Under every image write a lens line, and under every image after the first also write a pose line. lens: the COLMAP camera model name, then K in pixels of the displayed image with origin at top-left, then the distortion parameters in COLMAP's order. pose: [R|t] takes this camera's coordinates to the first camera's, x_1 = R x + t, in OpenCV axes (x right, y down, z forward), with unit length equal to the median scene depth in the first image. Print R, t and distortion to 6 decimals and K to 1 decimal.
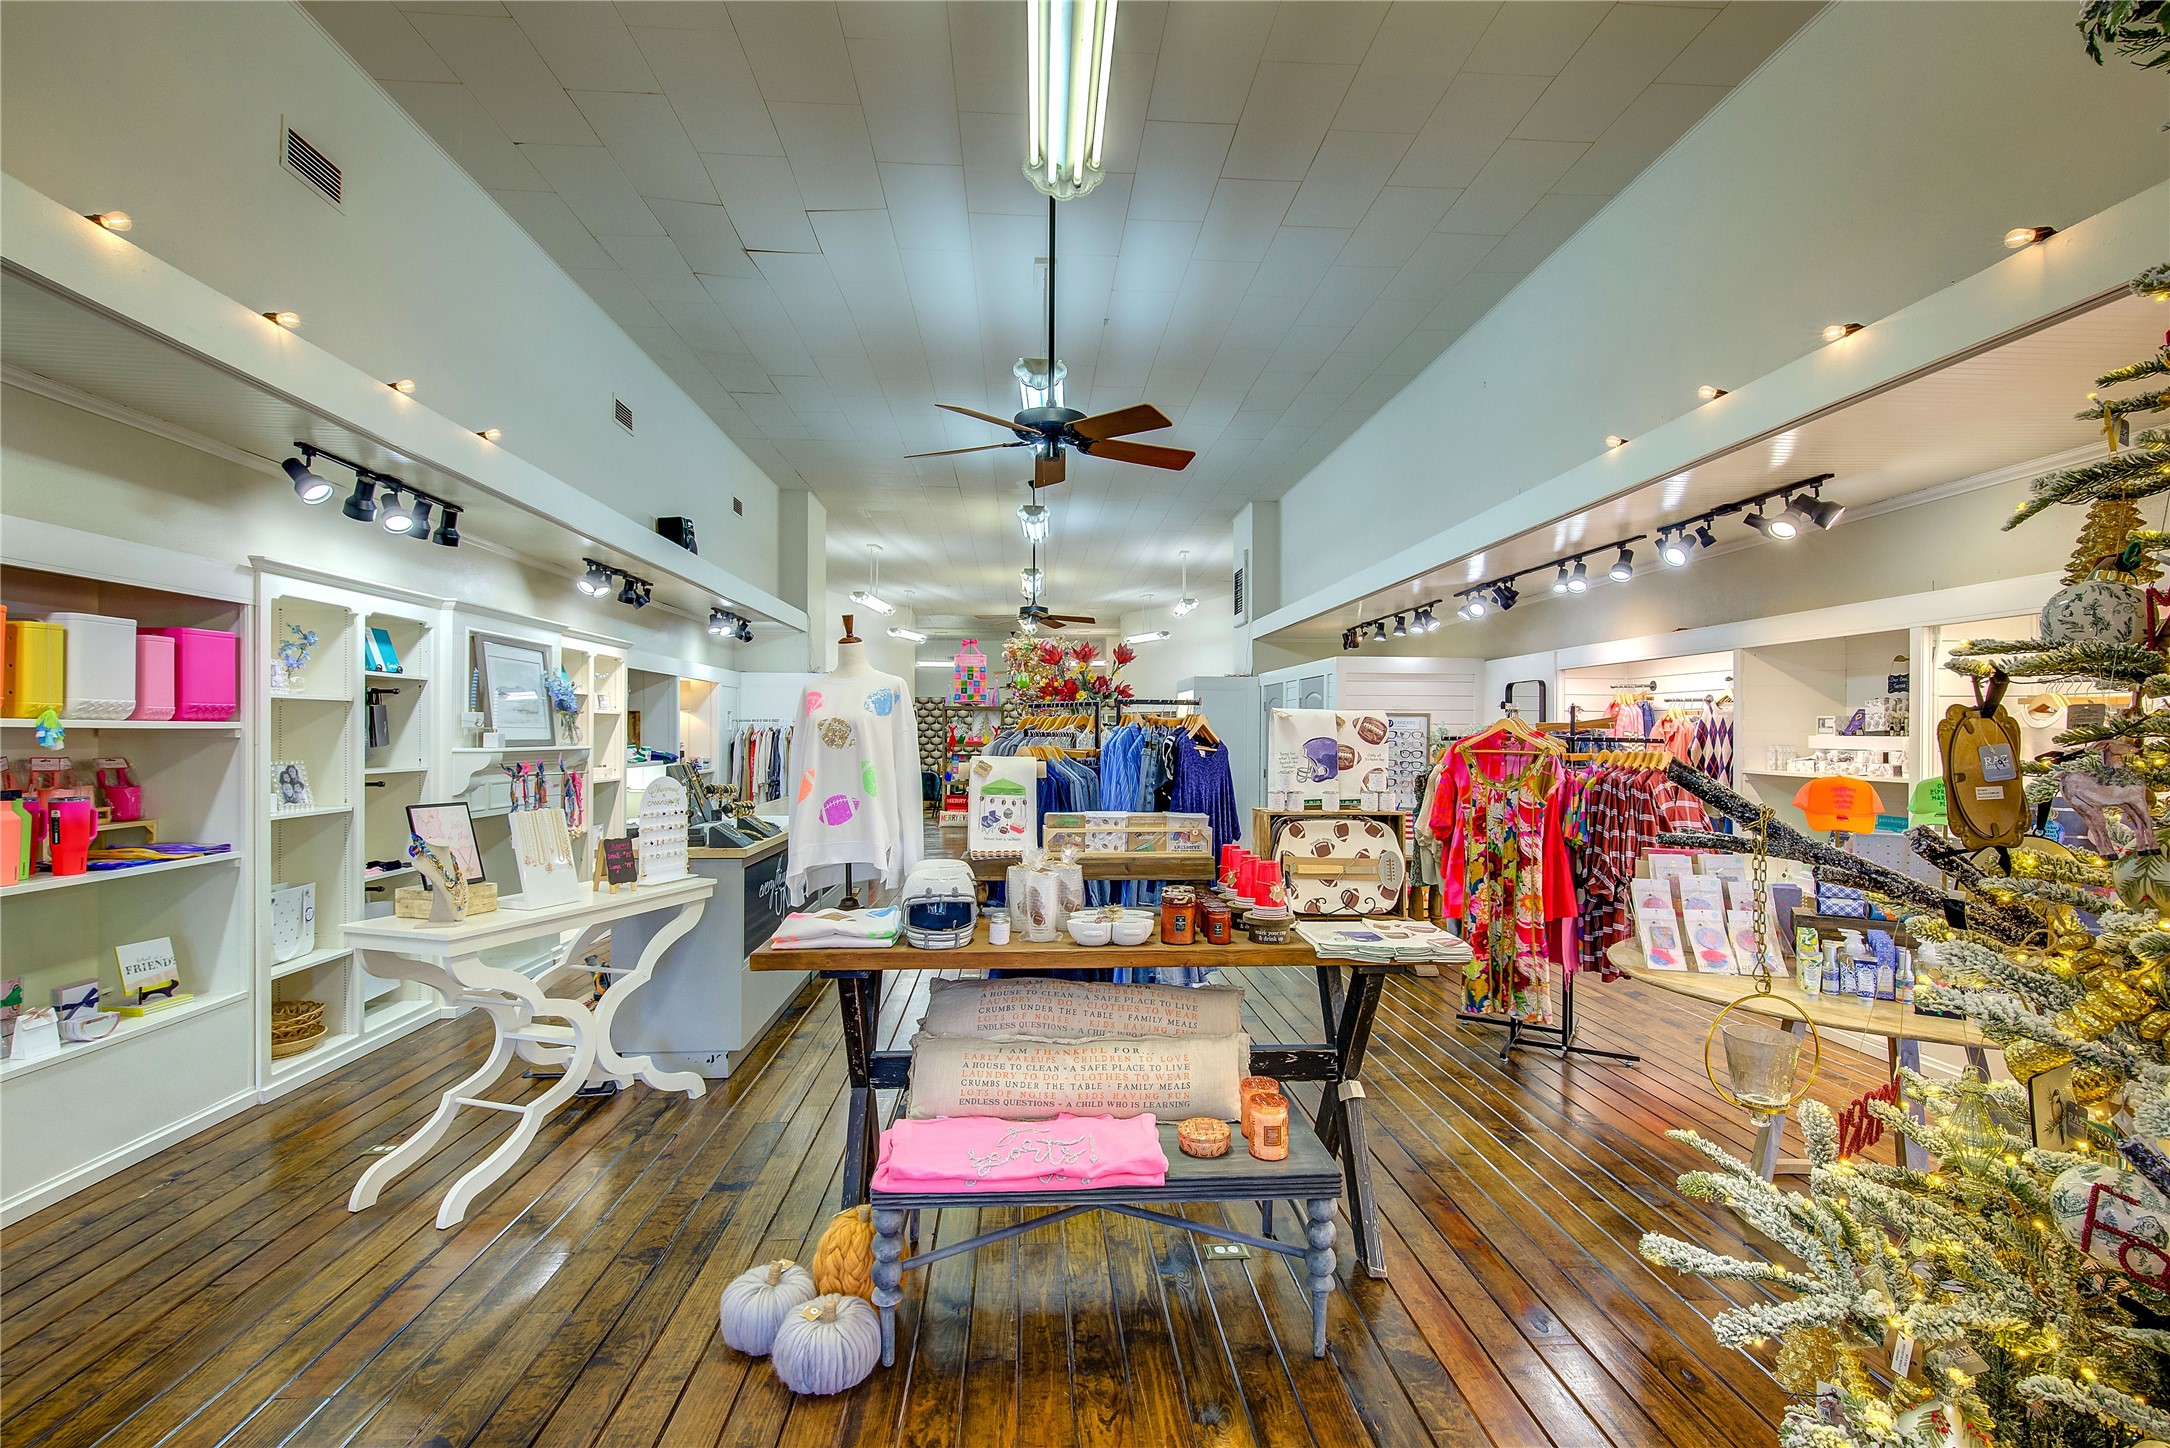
lens RADIAL K [[985.7, 0, 1098.2], [0, 985.7, 729.2], [0, 0, 1]] dist [-0.003150, 0.001424]
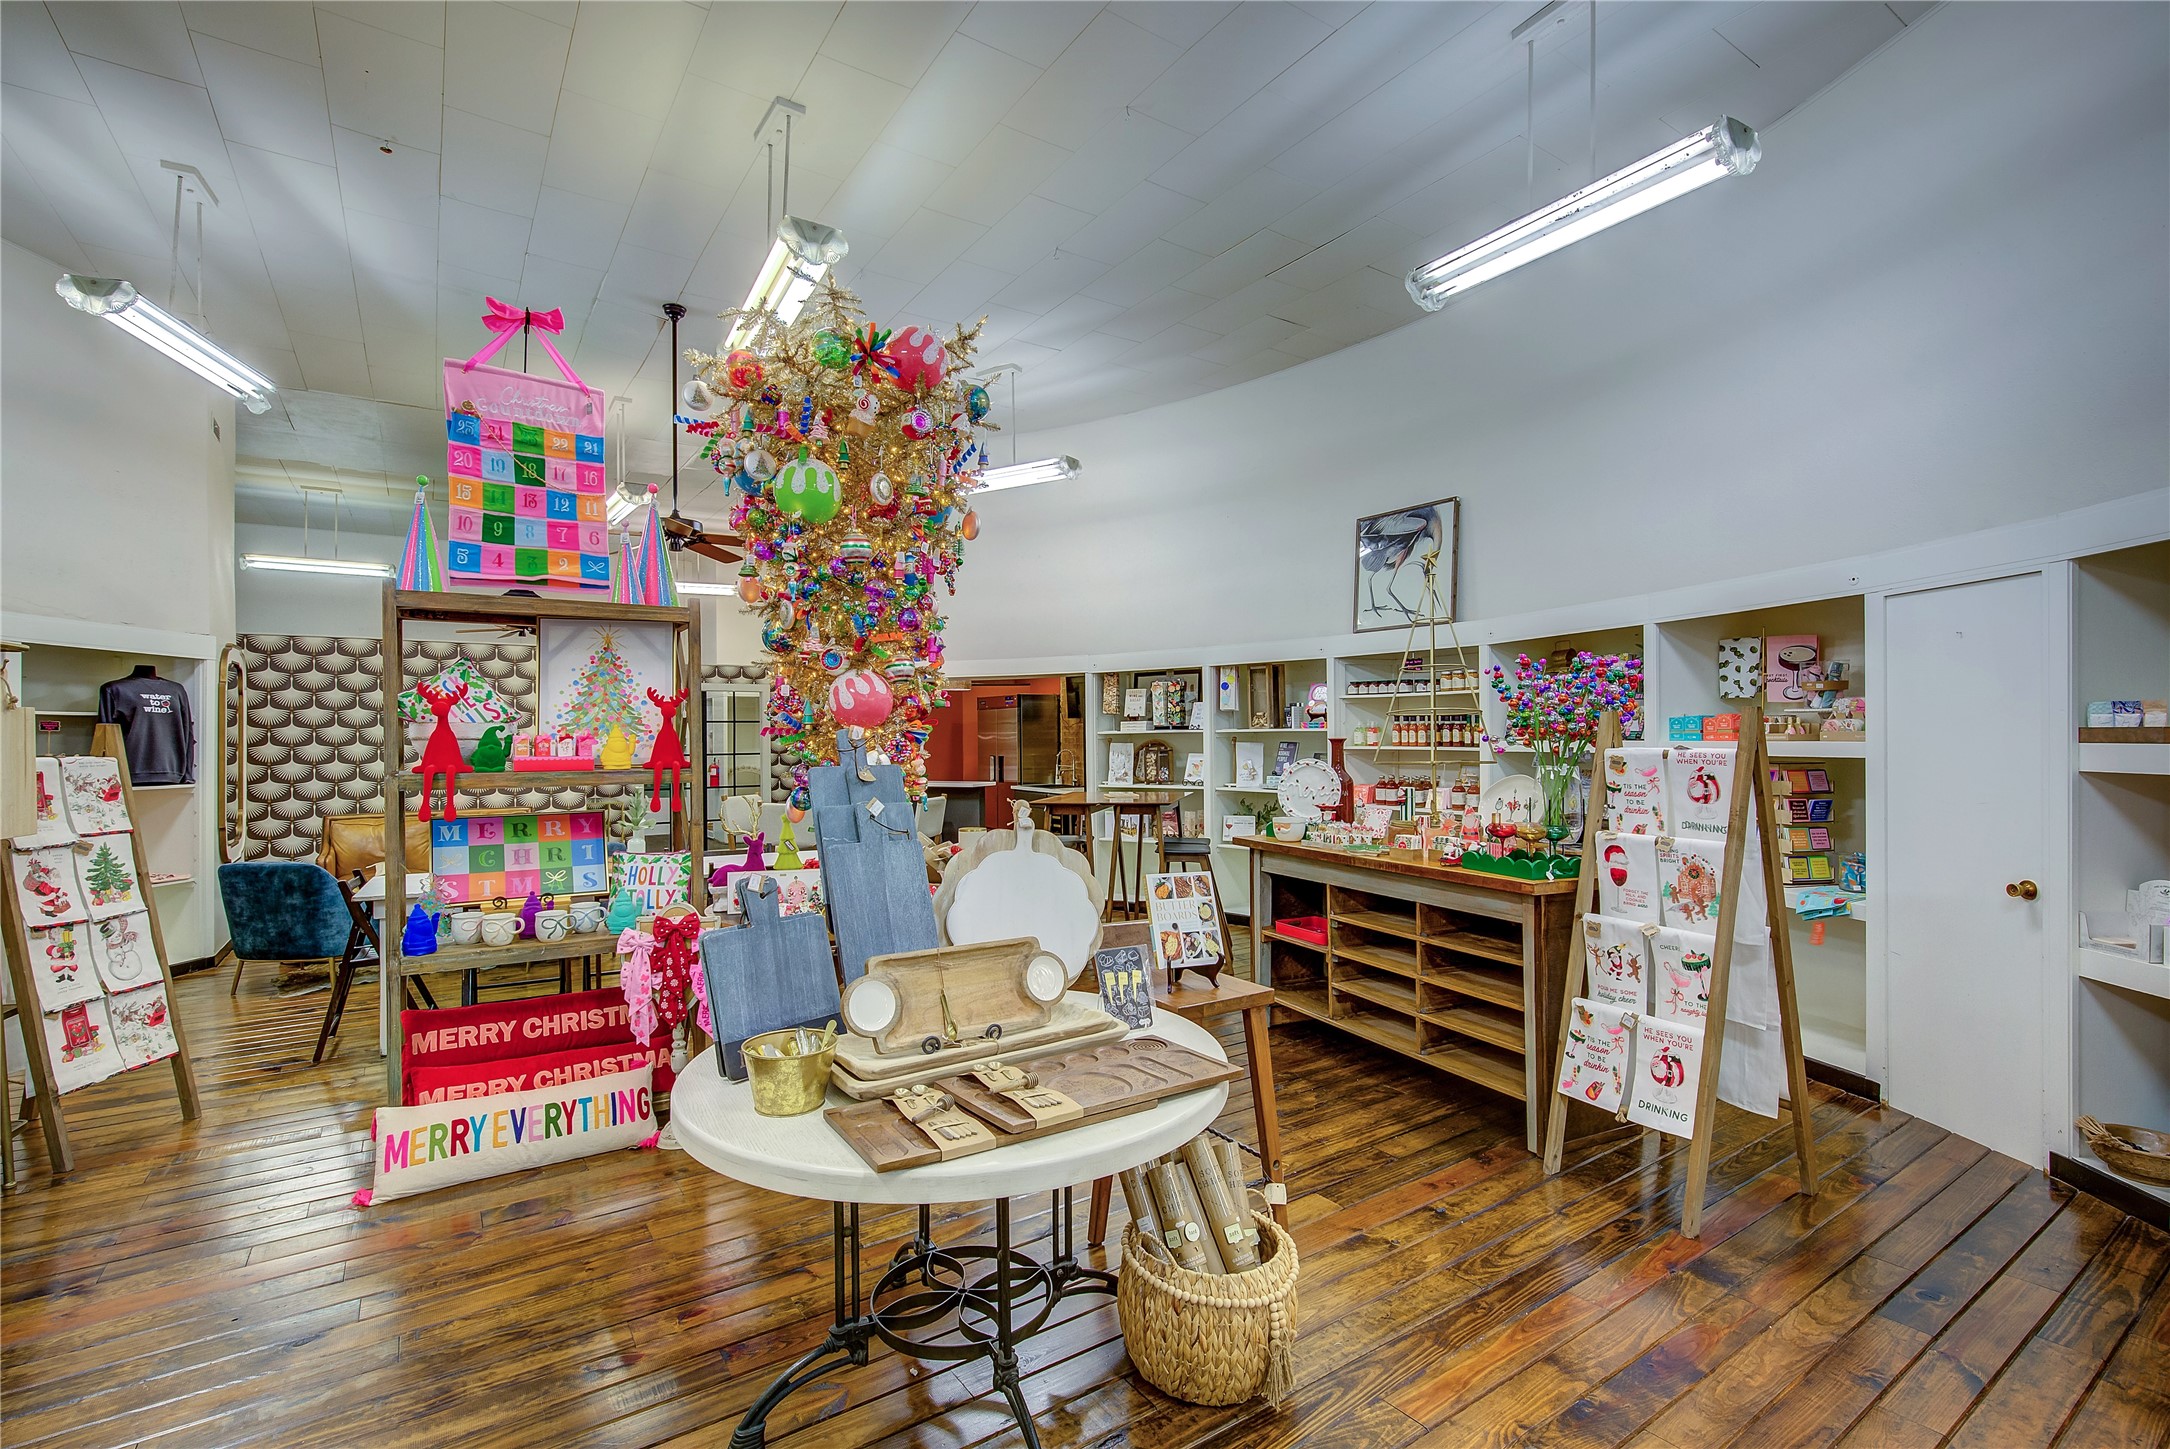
lens RADIAL K [[1026.0, 0, 1092.5], [0, 1026.0, 733.4], [0, 0, 1]] dist [-0.005632, -0.001478]
pose [[0.876591, -0.004535, 0.481215, -0.508805], [0.004415, 0.999989, 0.001382, 0.026008], [-0.481217, 0.000913, 0.876601, 2.878940]]
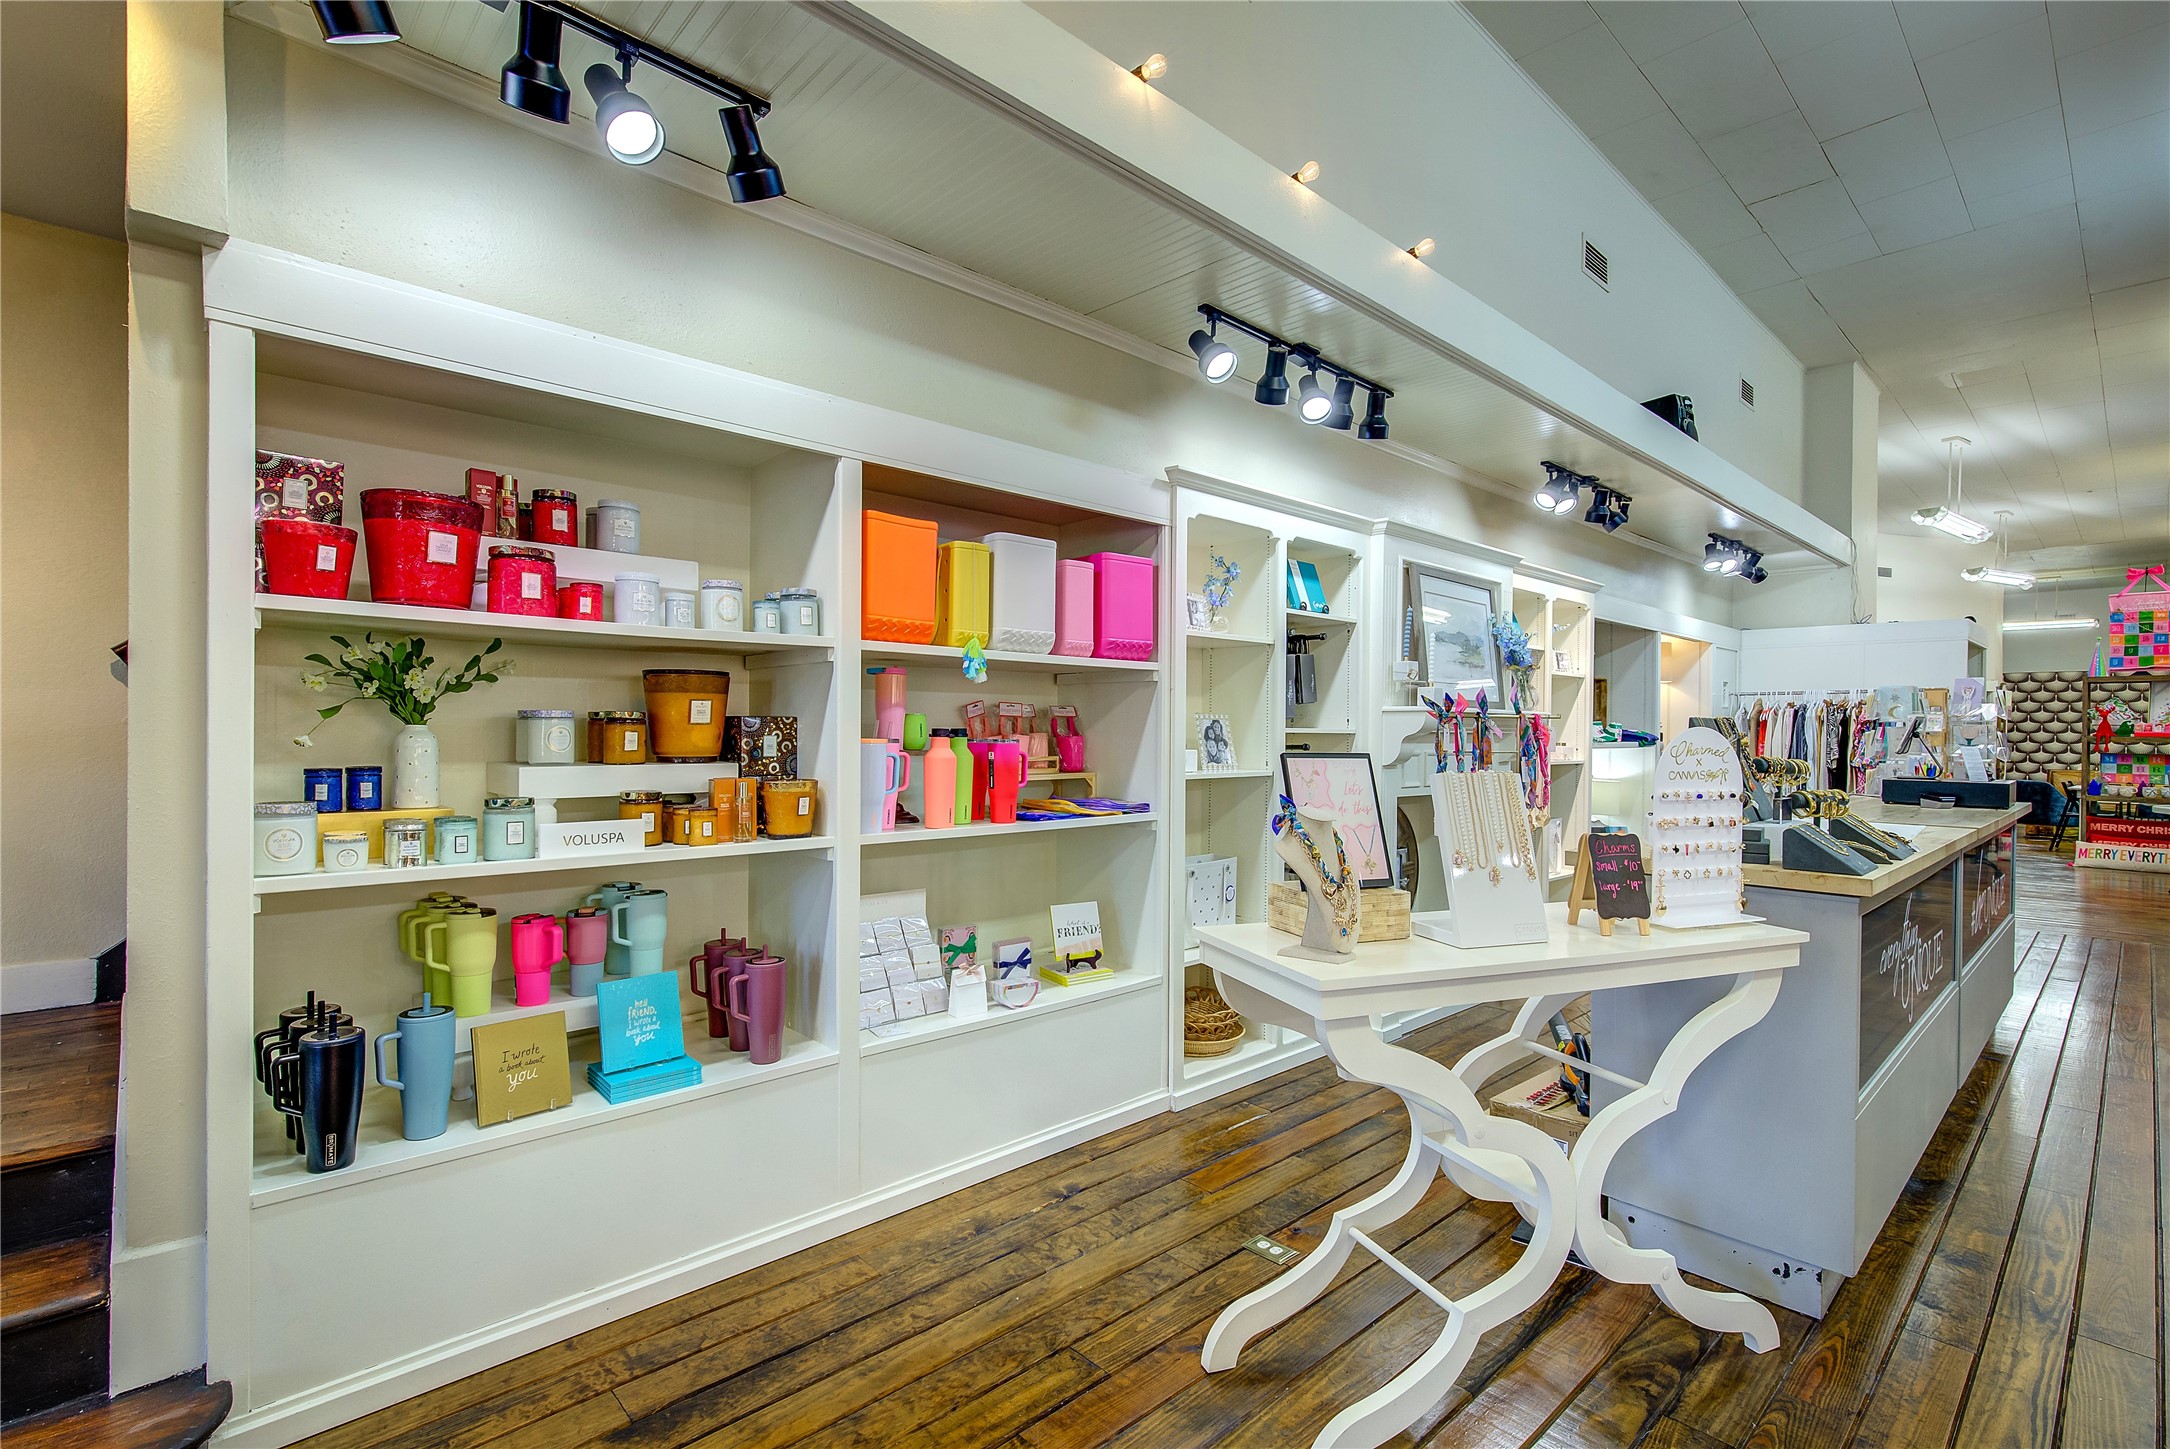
lens RADIAL K [[985.7, 0, 1087.9], [0, 985.7, 741.3], [0, 0, 1]] dist [-0.003150, 0.001424]
pose [[0.619671, 0.011044, -0.784784, -0.220306], [-0.003180, 0.999928, 0.011561, 0.049163], [0.784856, -0.004669, 0.619661, 0.396914]]
